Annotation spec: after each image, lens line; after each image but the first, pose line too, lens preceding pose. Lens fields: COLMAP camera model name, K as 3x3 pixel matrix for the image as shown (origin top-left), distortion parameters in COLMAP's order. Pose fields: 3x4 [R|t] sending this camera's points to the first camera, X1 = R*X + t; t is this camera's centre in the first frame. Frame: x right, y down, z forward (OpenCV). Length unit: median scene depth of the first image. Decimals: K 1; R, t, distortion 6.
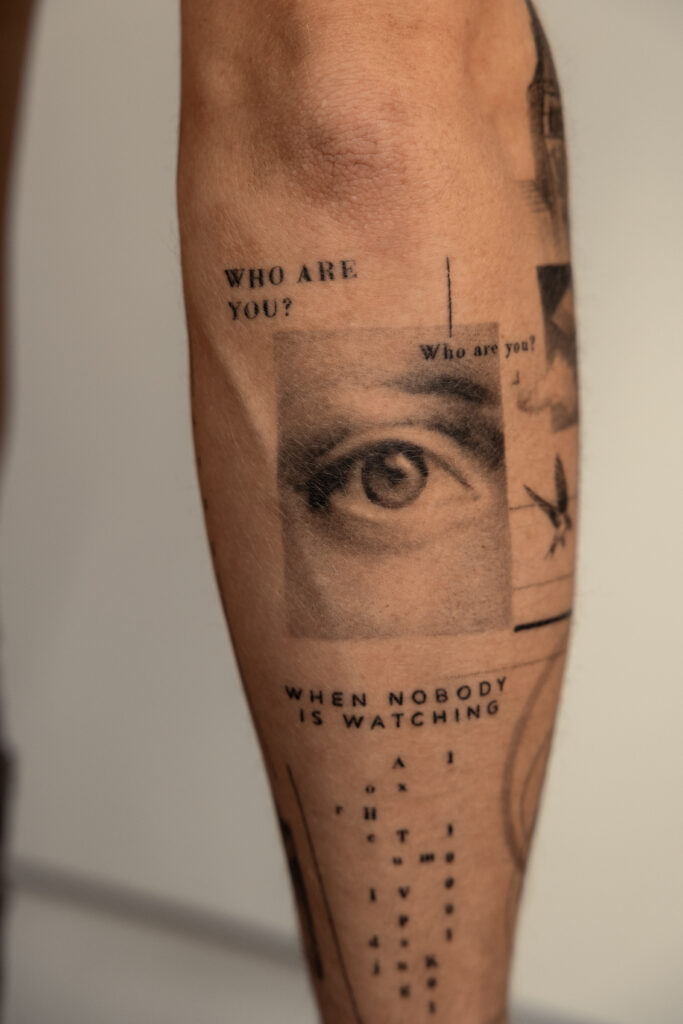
lens RADIAL K [[1886.4, 0, 341.5], [0, 1886.4, 539.6], [0, 0, 1]] dist [0.147851, 0.000000]
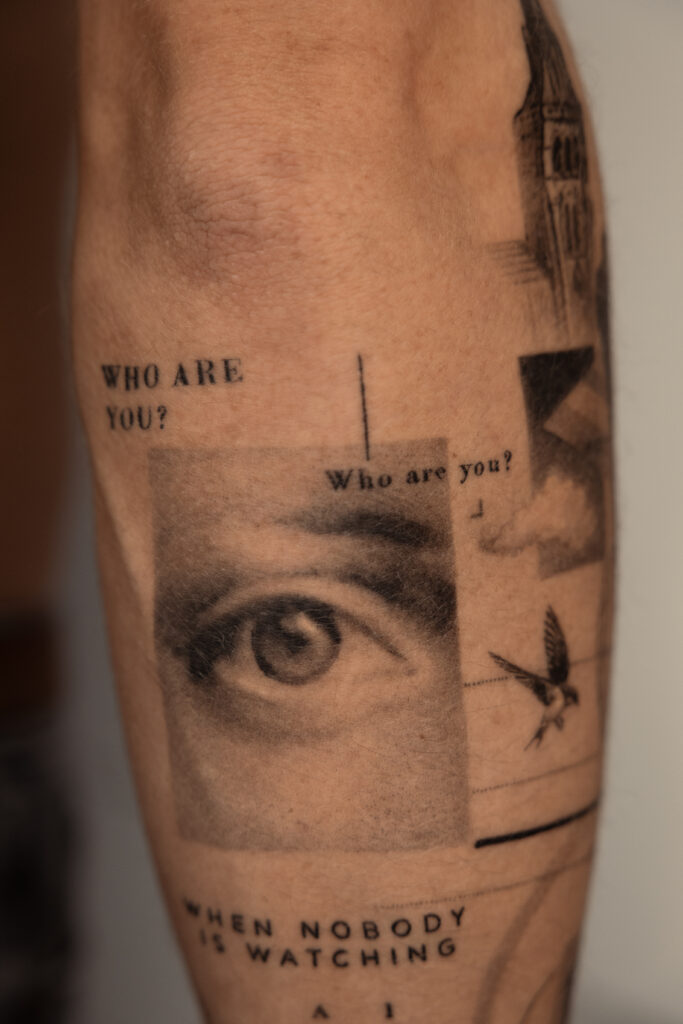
lens RADIAL K [[1886.4, 0, 370.6], [0, 1886.4, 502.6], [0, 0, 1]] dist [0.147851, 0.000000]
pose [[0.961700, 0.025551, -0.272911, 0.258430], [-0.020775, 0.999576, 0.020378, -0.104027], [0.273316, -0.013928, 0.961824, 0.280200]]
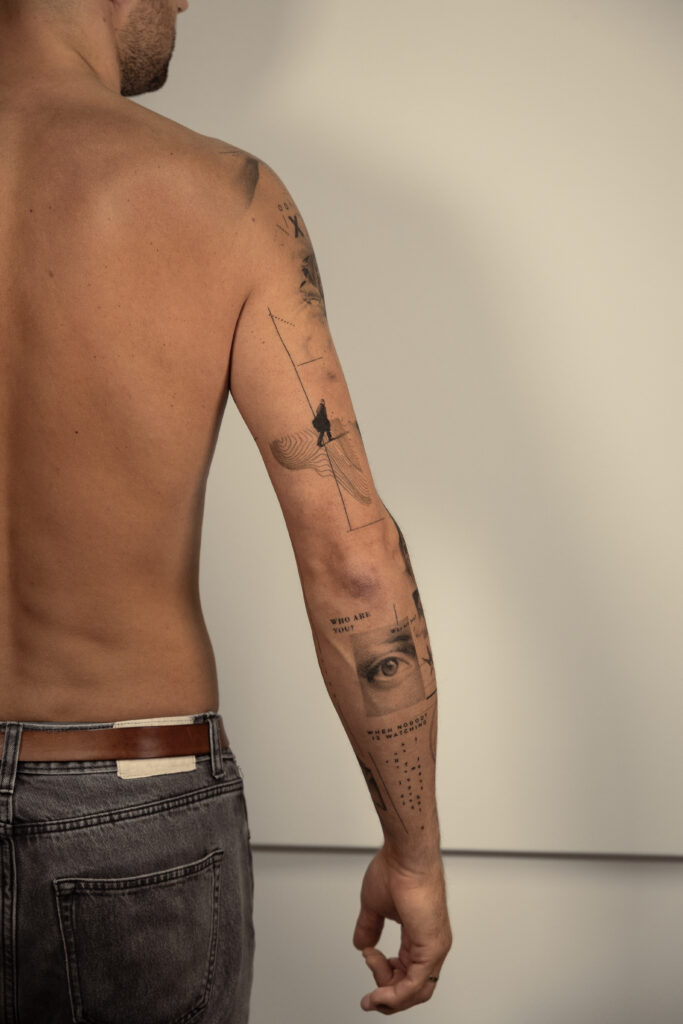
lens RADIAL K [[1741.4, 0, 343.3], [0, 1741.4, 513.2], [0, 0, 1]] dist [-0.064378, 0.000000]
pose [[0.949036, -0.212769, 0.232509, -0.732769], [0.196167, 0.976187, 0.092612, -0.618816], [-0.246677, -0.042282, 0.968175, -2.057390]]
